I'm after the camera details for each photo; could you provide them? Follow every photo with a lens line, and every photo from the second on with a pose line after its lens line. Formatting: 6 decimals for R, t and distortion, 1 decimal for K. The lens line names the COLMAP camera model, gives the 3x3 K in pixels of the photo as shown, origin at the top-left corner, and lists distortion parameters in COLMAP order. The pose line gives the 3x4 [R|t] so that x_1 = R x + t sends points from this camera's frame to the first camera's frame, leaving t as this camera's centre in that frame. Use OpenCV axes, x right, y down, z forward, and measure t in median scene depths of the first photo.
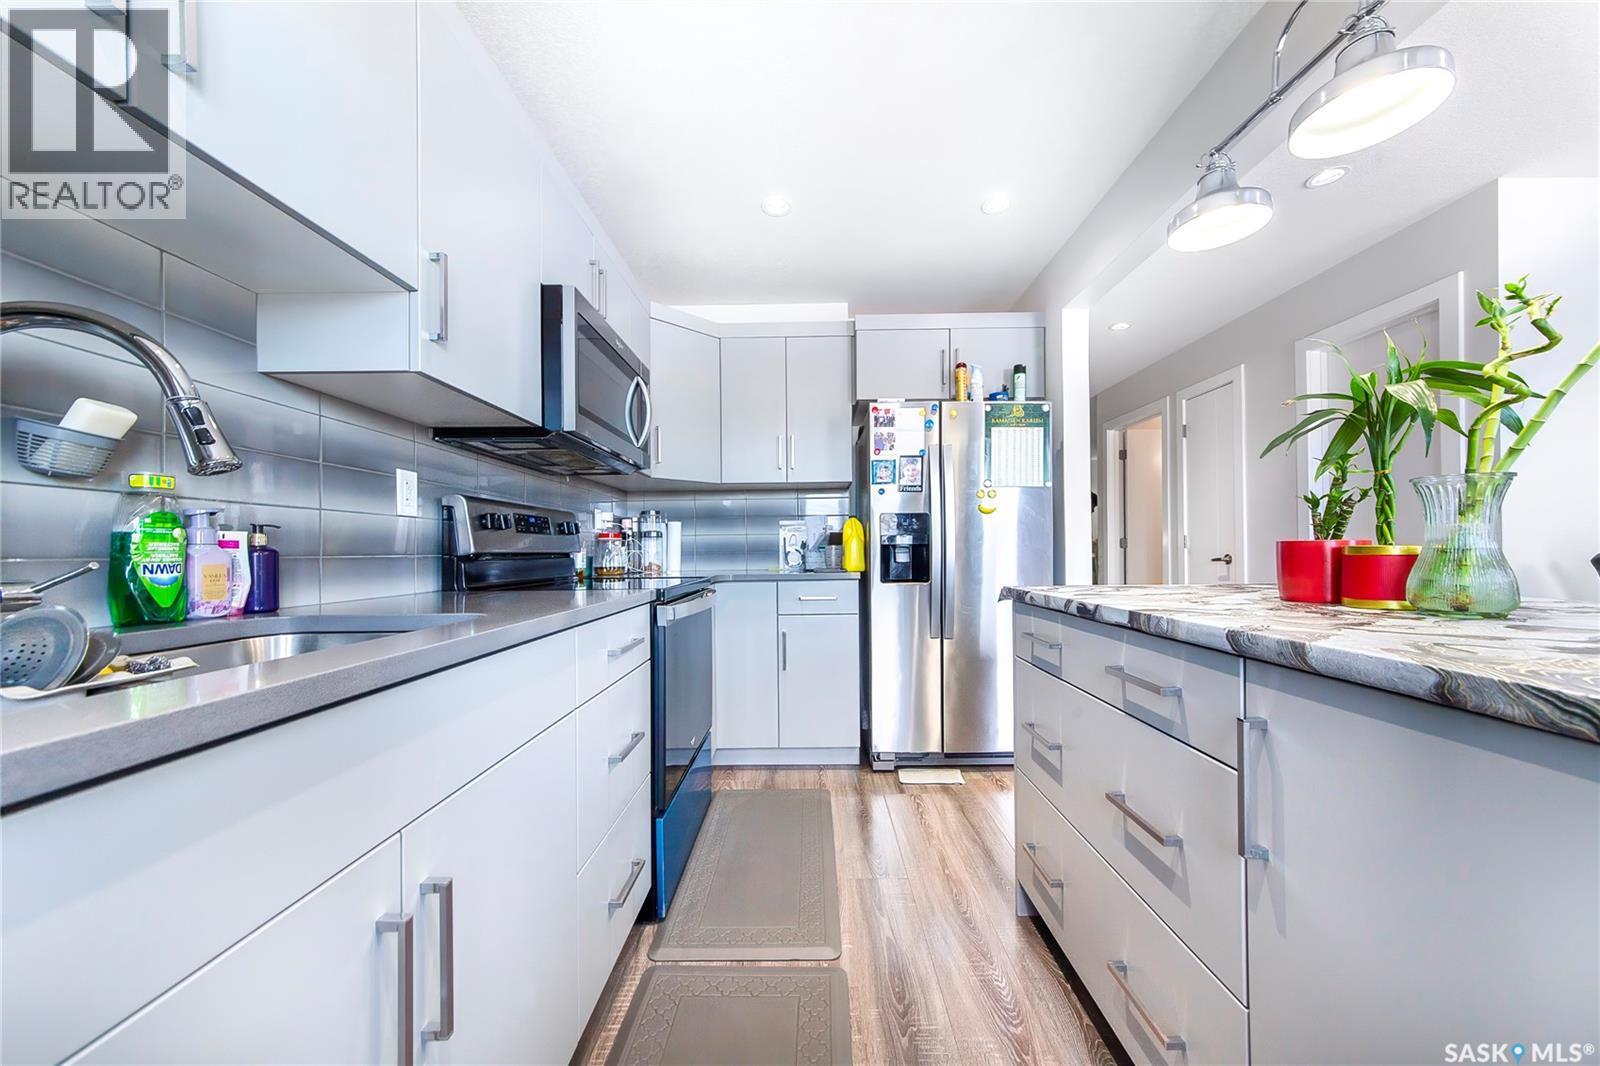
lens RADIAL K [[570.9, 0, 790.0], [0, 570.9, 548.3], [0, 0, 1]] dist [-0.006993, 0.000069]
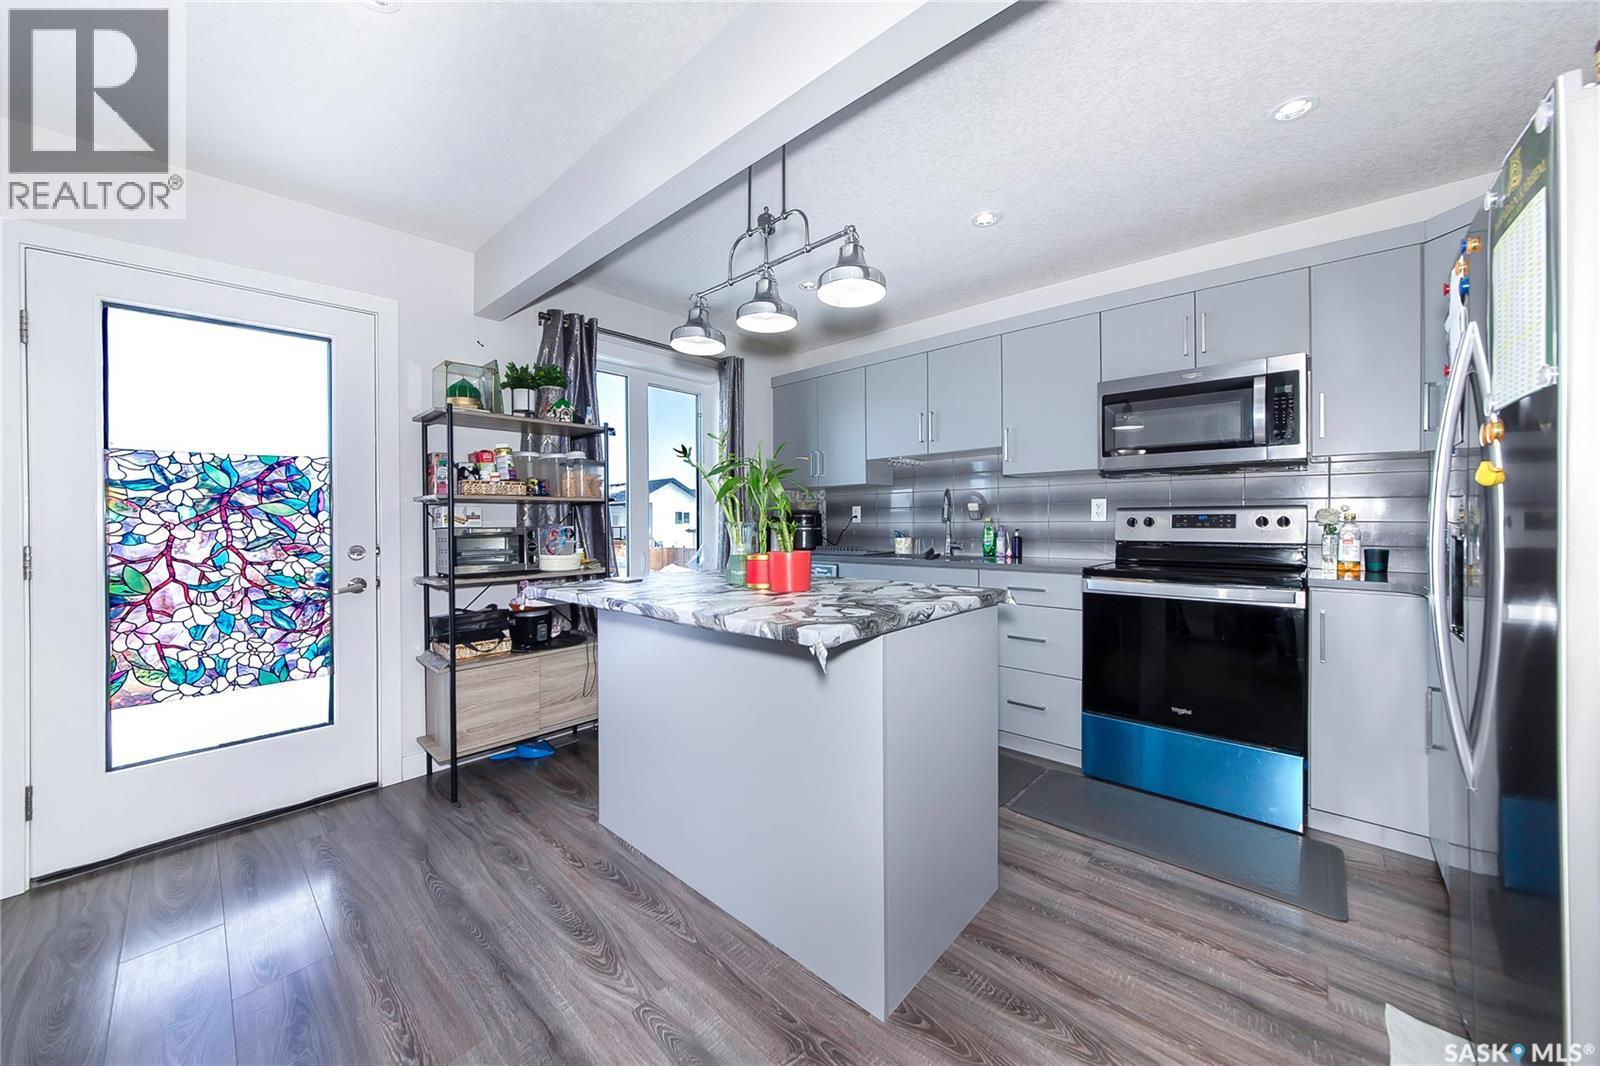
lens RADIAL K [[601.0, 0, 776.8], [0, 601.0, 524.4], [0, 0, 1]] dist [-0.000614, -0.000060]
pose [[-0.699147, 0.017169, -0.714772, 1.651768], [0.017593, 0.999822, 0.006807, -0.079745], [0.714761, -0.007816, -0.699325, 1.662915]]
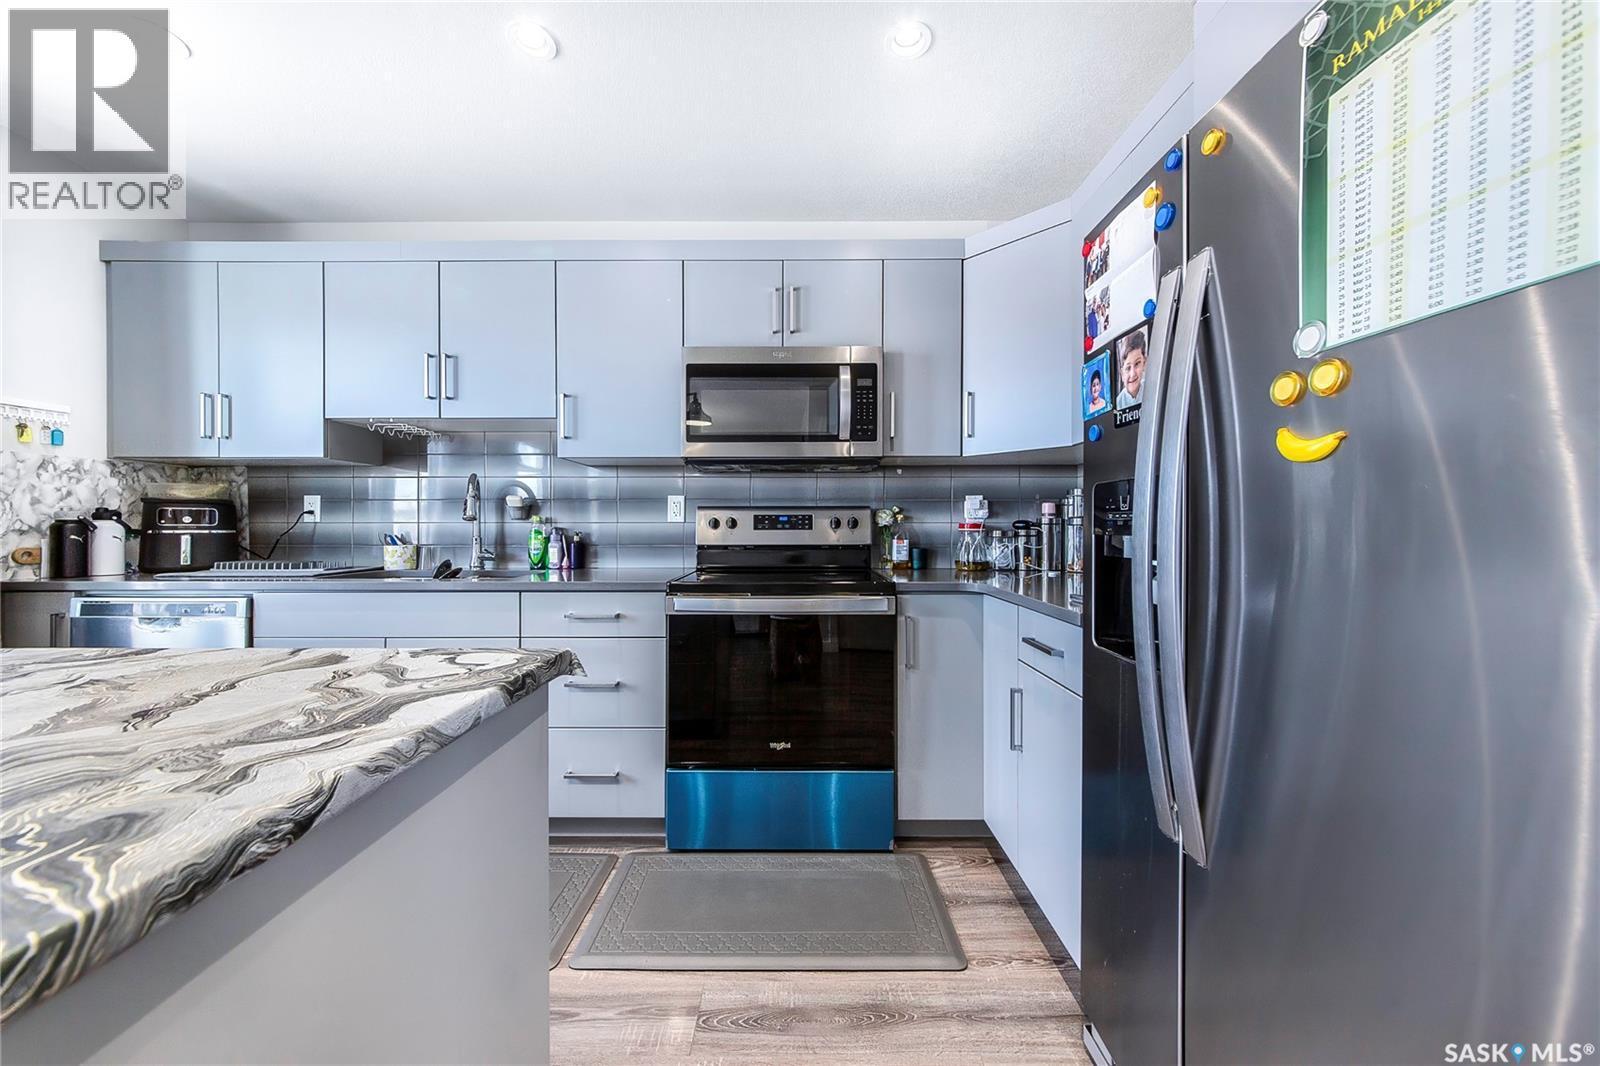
lens RADIAL K [[570.9, 0, 823.4], [0, 570.9, 537.9], [0, 0, 1]] dist [-0.006993, 0.000069]
pose [[0.032272, 0.032069, -0.998965, 1.039252], [0.004836, 0.999468, 0.032241, -0.062203], [0.999467, -0.005871, 0.032099, 1.374441]]
